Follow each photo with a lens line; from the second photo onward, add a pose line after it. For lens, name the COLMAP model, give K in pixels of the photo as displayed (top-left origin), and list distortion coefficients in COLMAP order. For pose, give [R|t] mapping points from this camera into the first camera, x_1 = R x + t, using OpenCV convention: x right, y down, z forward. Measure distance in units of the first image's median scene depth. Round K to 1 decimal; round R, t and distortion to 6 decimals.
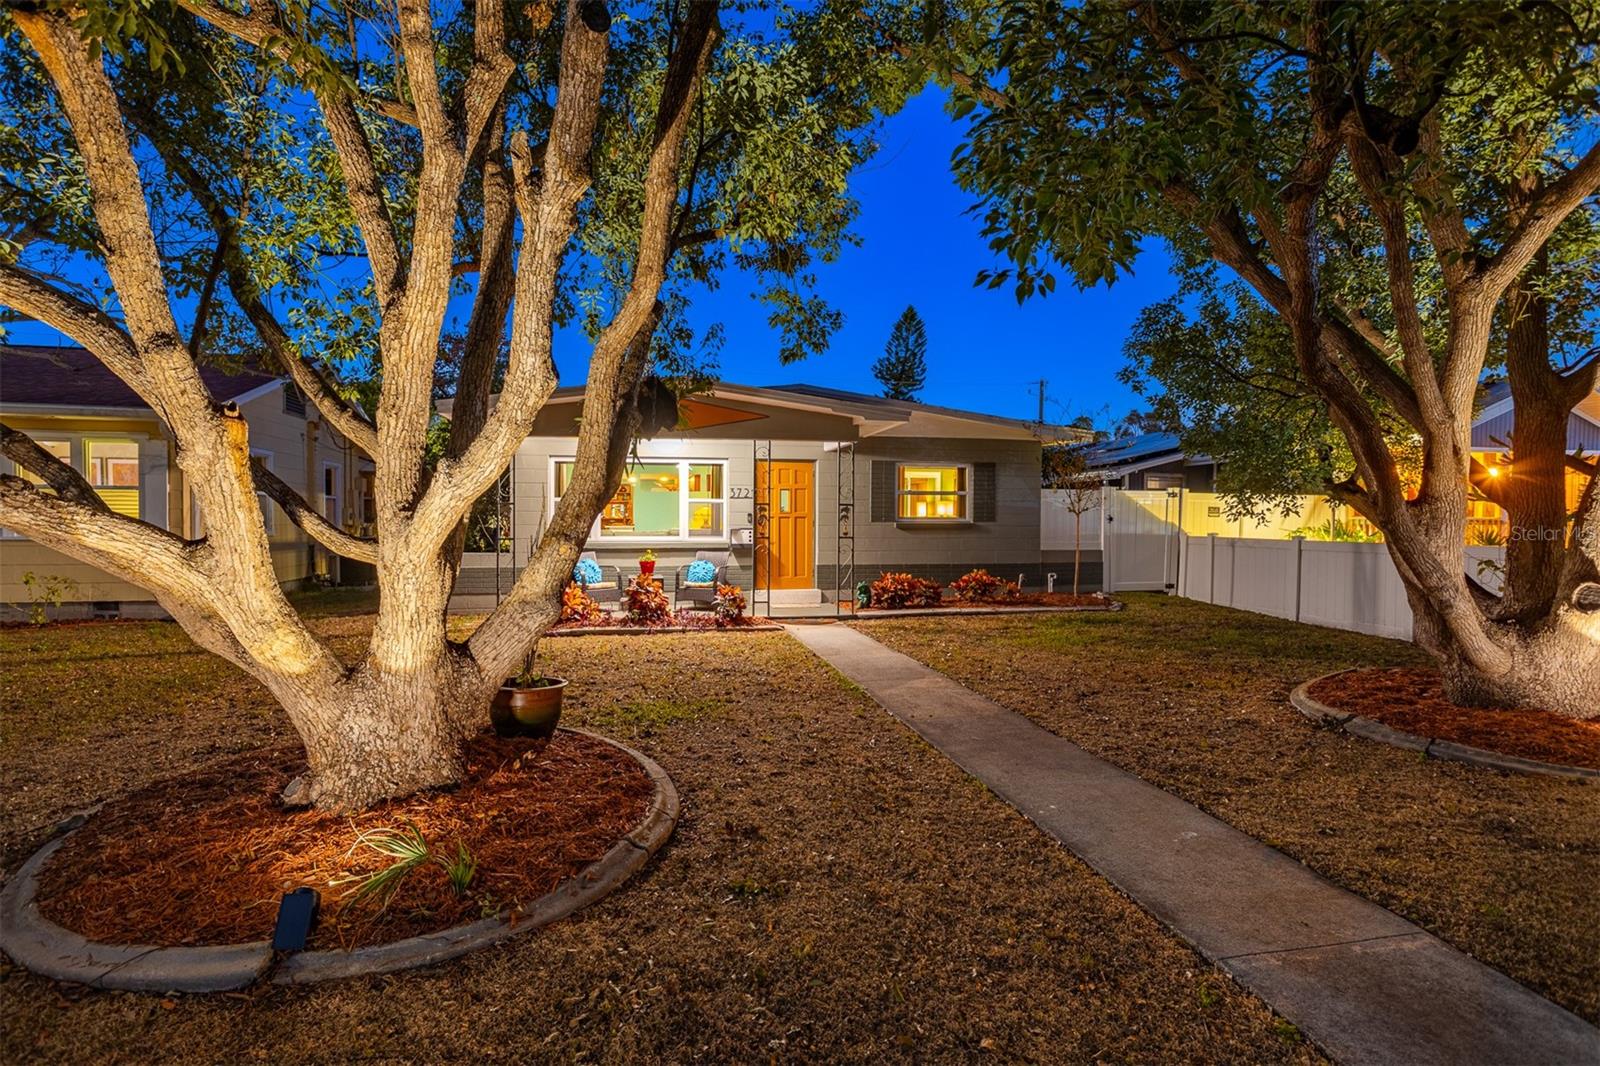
lens RADIAL K [[867.6, 0, 793.2], [0, 867.6, 548.8], [0, 0, 1]] dist [-0.023625, 0.000811]
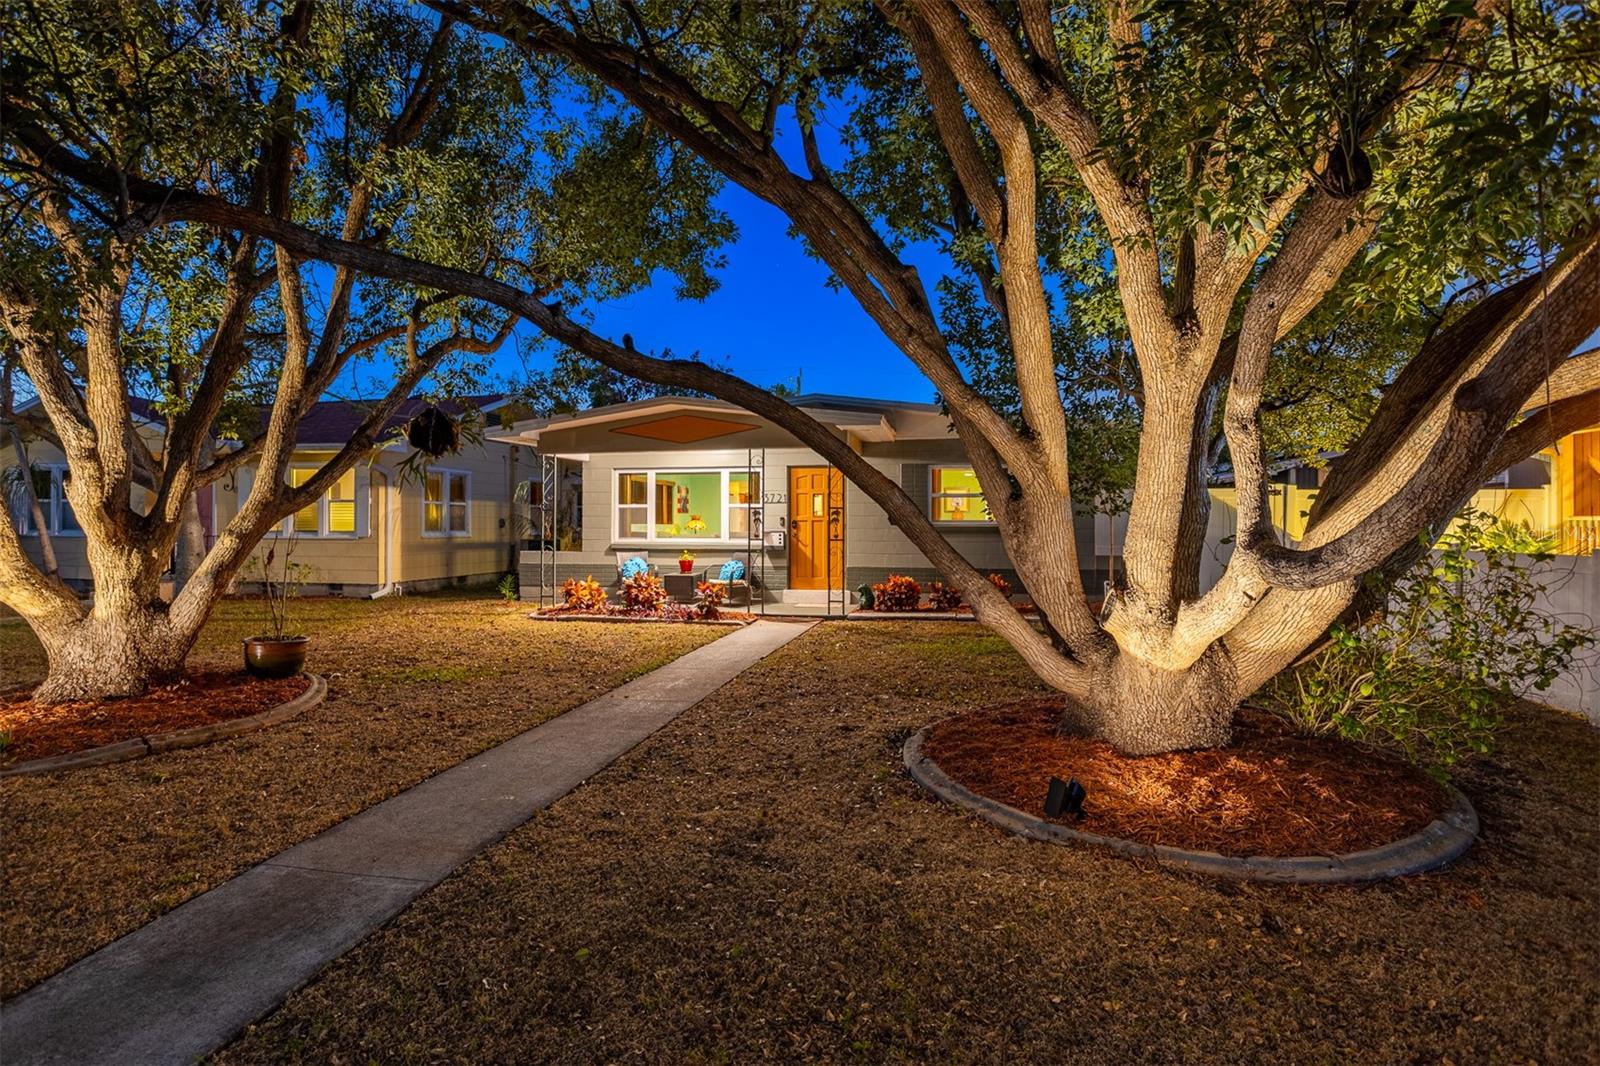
lens RADIAL K [[865.7, 0, 800.0], [0, 865.7, 533.0], [0, 0, 1]] dist [-0.052023, 0.035095]
pose [[0.910138, 0.000932, -0.414305, 0.430001], [-0.011854, 0.999647, -0.023792, 0.003570], [0.414137, 0.026565, 0.909827, 0.044794]]
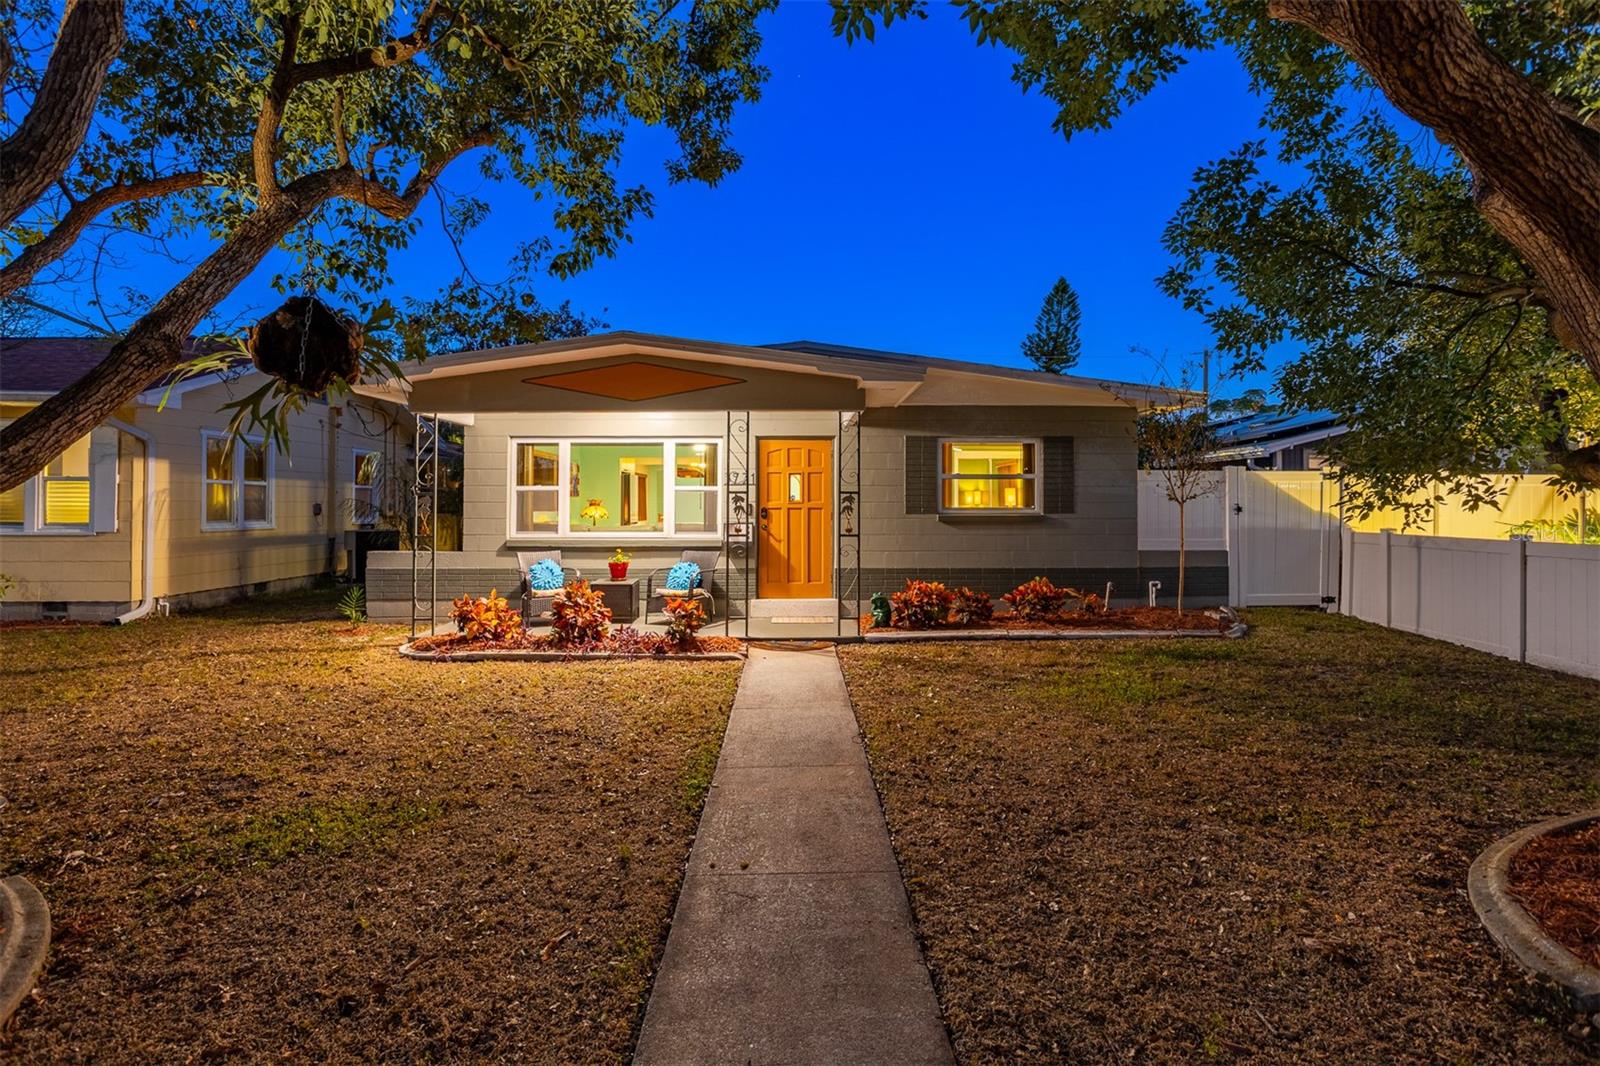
lens RADIAL K [[857.6, 0, 802.3], [0, 857.6, 502.0], [0, 0, 1]] dist [-0.044550, 0.033968]
pose [[0.981240, -0.003972, -0.192750, 0.159998], [-0.003489, 0.999258, -0.038349, -0.012930], [0.192759, 0.038302, 0.980498, 0.237579]]
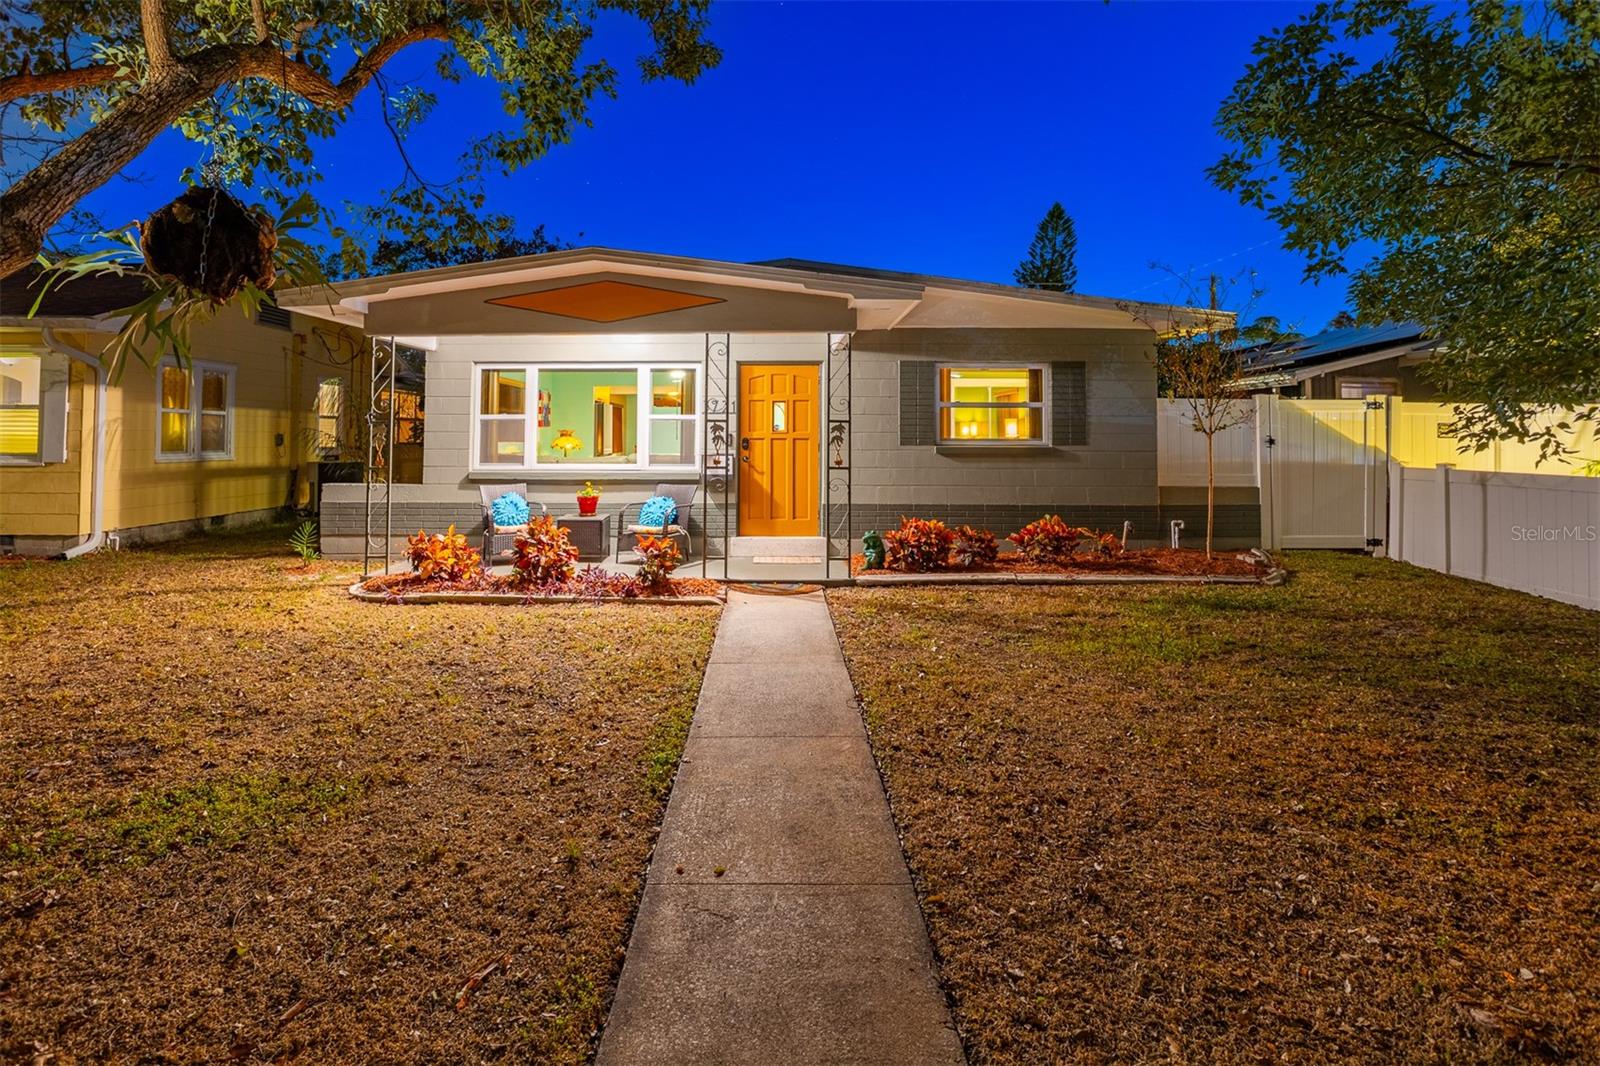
lens RADIAL K [[872.0, 0, 749.1], [0, 872.0, 425.0], [0, 0, 1]] dist [-0.034148, 0.024081]
pose [[0.972577, -0.004700, -0.232532, 0.147779], [-0.007293, 0.998688, -0.050689, -0.011150], [0.232466, 0.050994, 0.971267, 0.289031]]
